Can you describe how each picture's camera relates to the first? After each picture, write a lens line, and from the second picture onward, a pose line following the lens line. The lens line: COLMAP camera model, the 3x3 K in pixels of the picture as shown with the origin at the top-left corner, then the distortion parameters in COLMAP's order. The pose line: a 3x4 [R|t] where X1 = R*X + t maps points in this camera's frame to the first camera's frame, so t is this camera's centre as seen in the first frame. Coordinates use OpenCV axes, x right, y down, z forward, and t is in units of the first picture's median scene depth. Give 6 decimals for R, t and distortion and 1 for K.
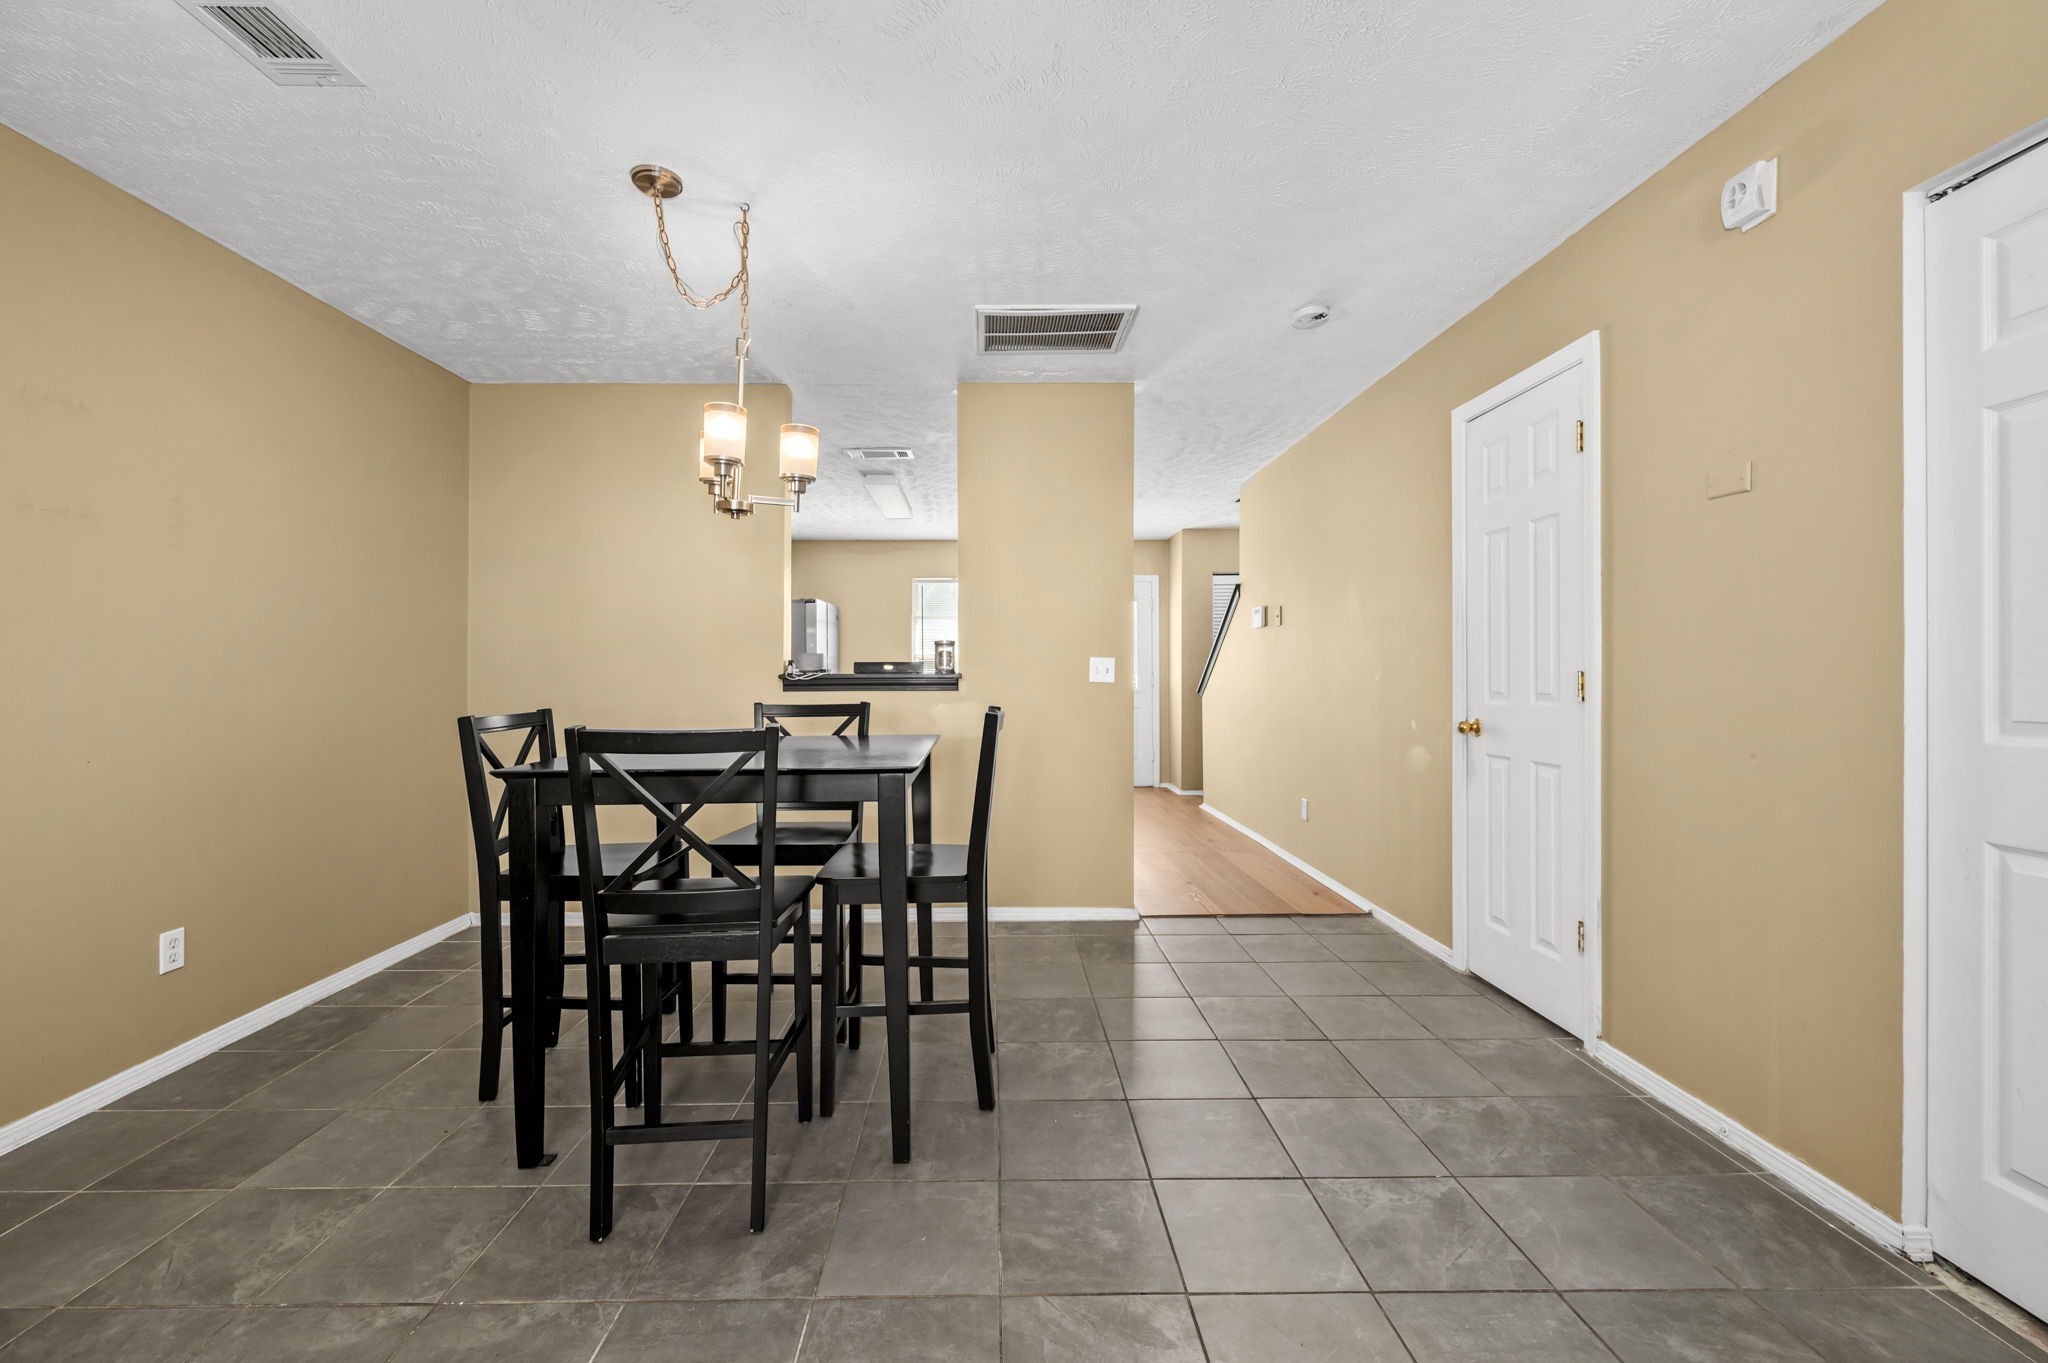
lens RADIAL K [[823.0, 0, 998.0], [0, 823.0, 671.5], [0, 0, 1]] dist [0.000305, 0.000188]
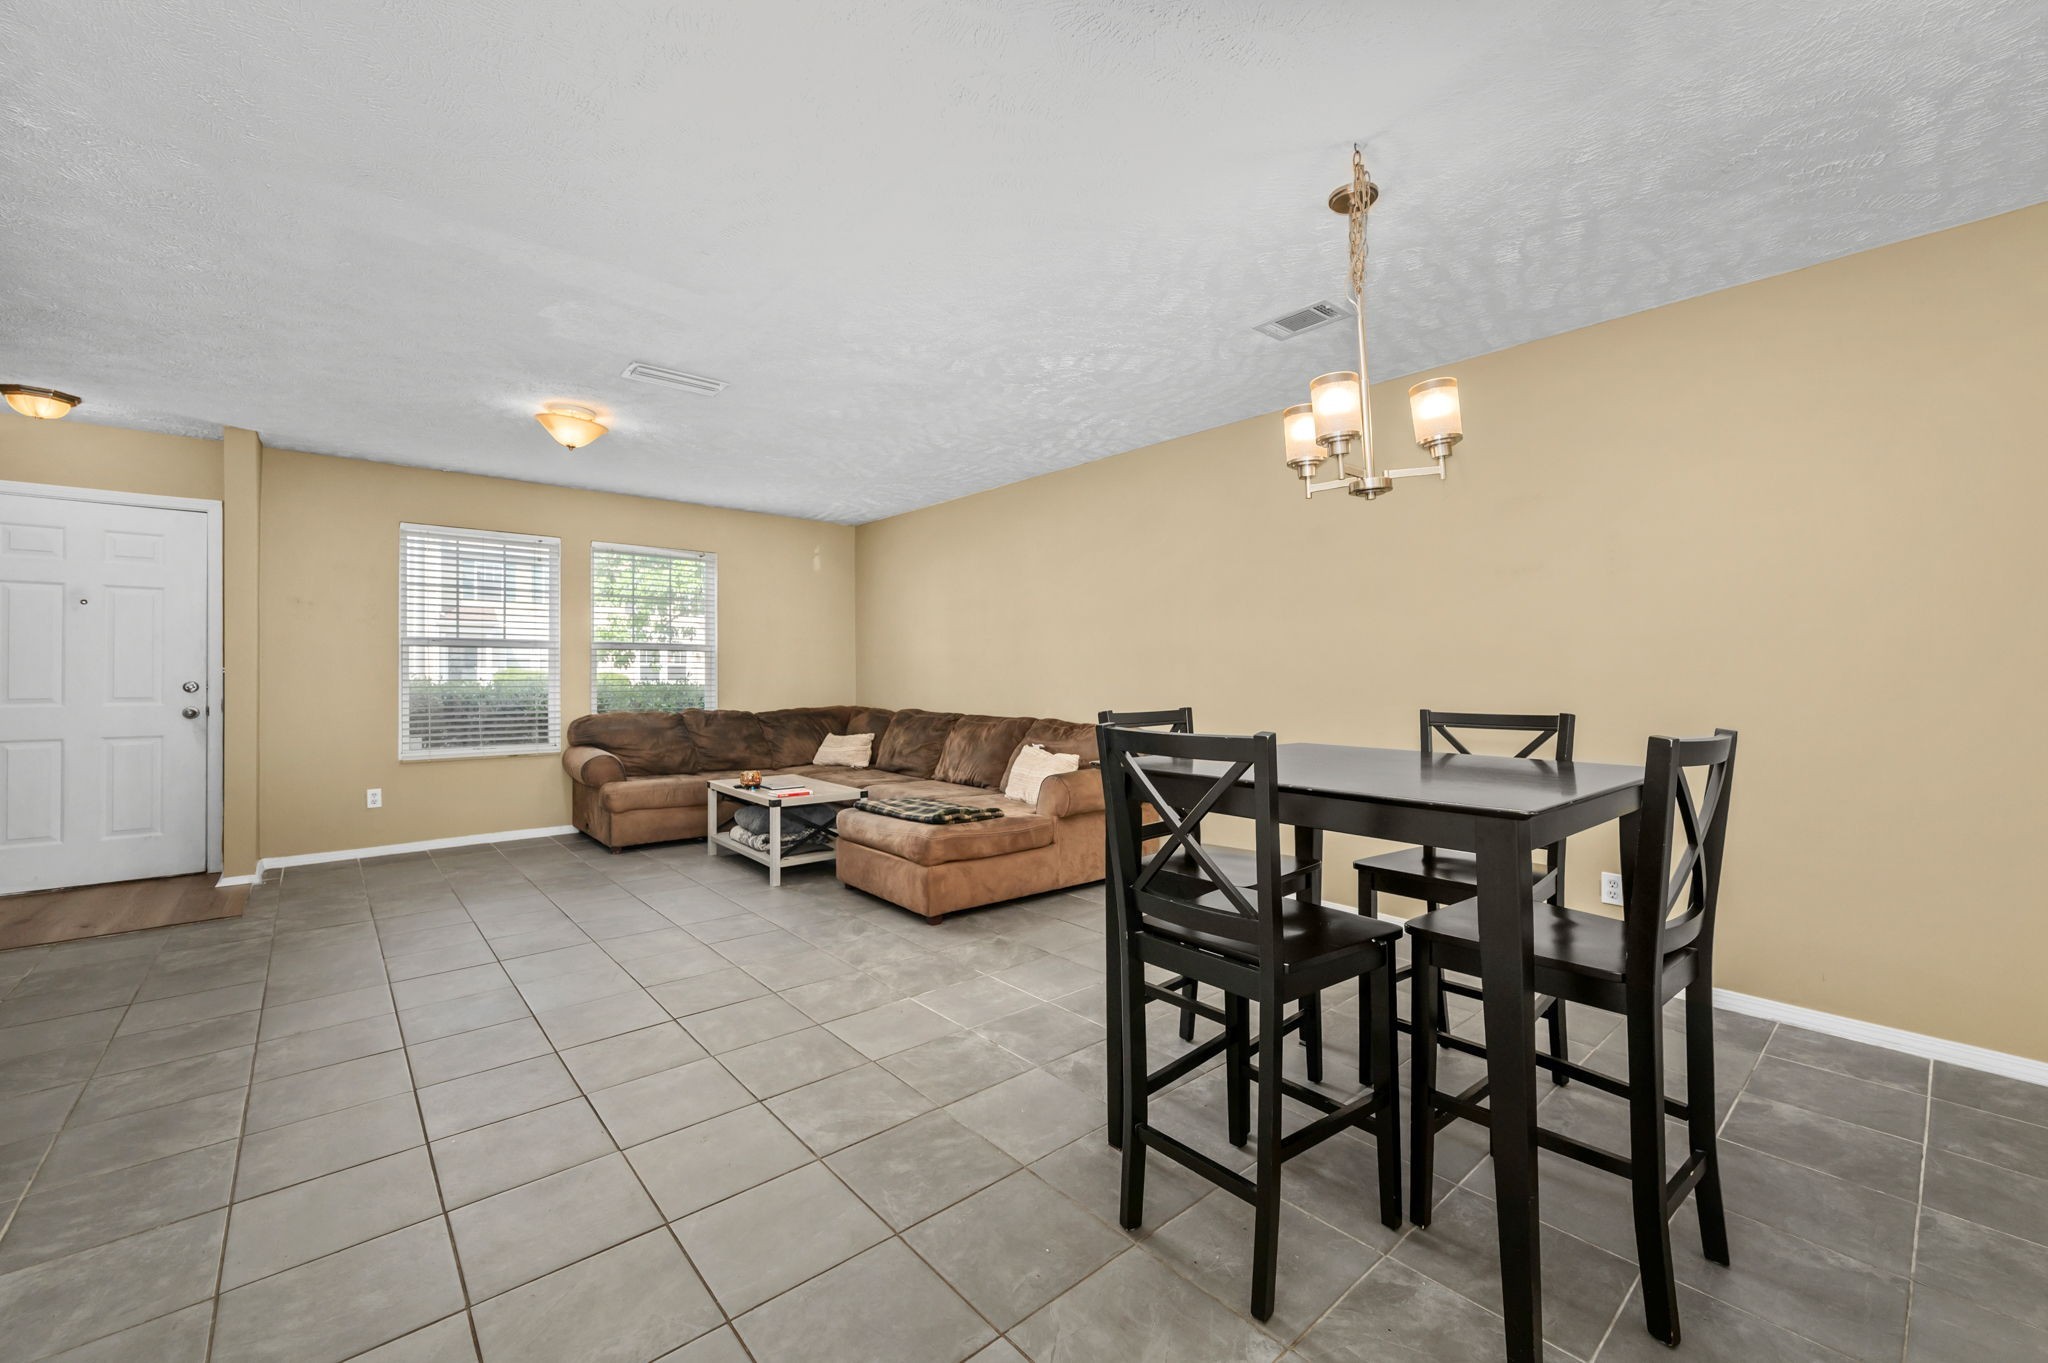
lens RADIAL K [[814.9, 0, 1040.4], [0, 814.9, 681.6], [0, 0, 1]] dist [0.000928, -0.000474]
pose [[-0.753875, 0.010520, -0.656934, 0.546304], [0.005647, 0.999939, 0.009532, -0.003187], [0.656994, 0.003476, -0.753888, 1.489137]]
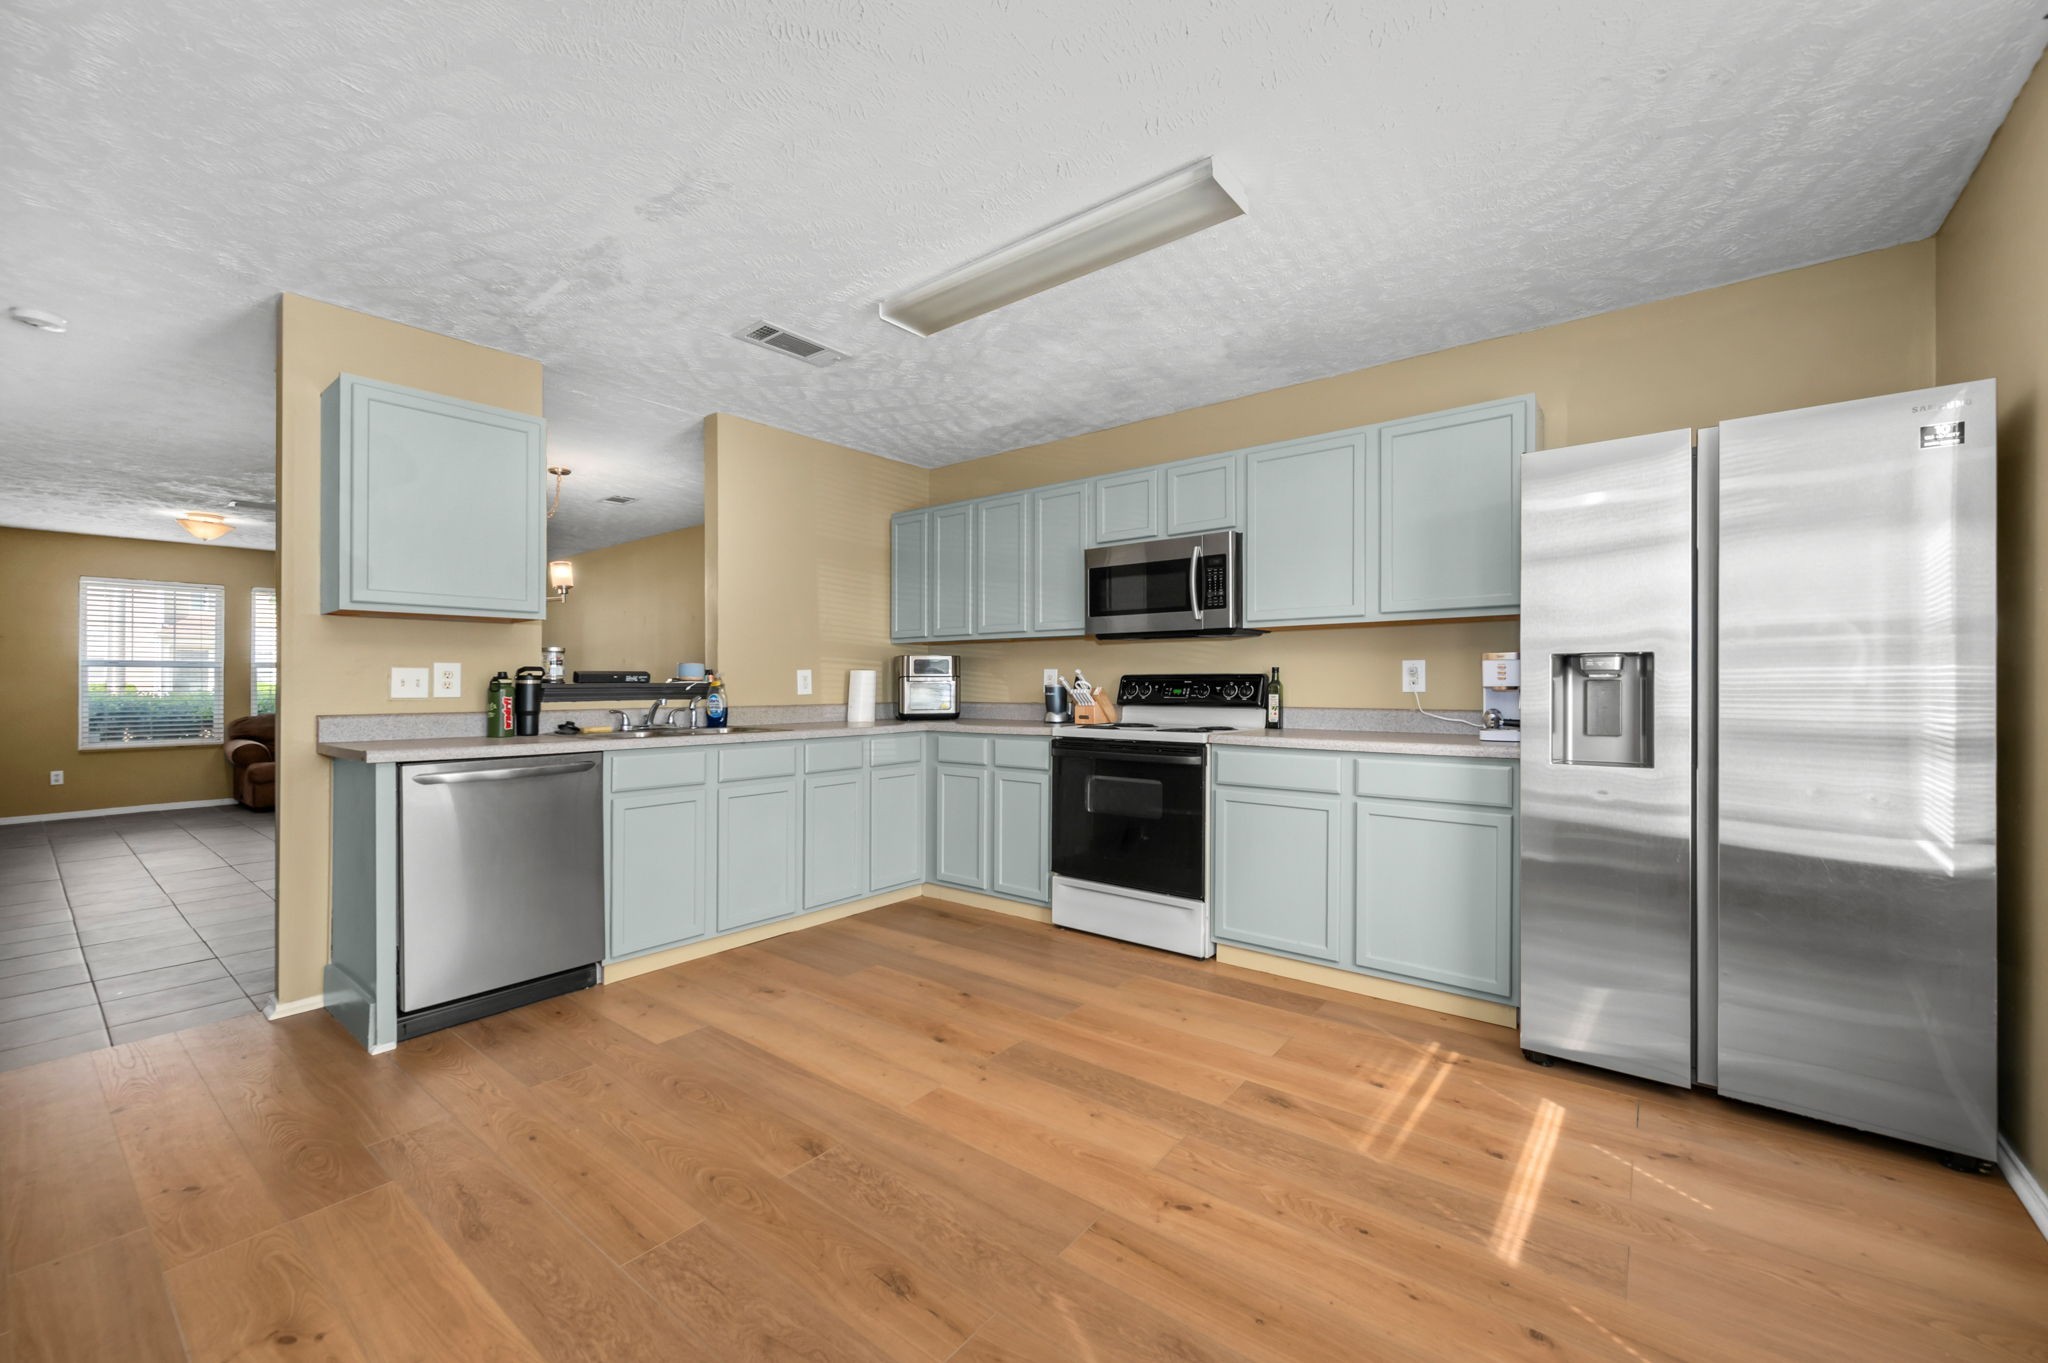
lens RADIAL K [[814.9, 0, 1026.5], [0, 814.9, 687.7], [0, 0, 1]] dist [0.000928, -0.000474]
pose [[-0.630207, 0.012096, -0.776333, 0.535759], [0.010832, 0.999918, 0.006787, 0.008038], [0.776351, -0.004132, -0.630287, 3.451745]]
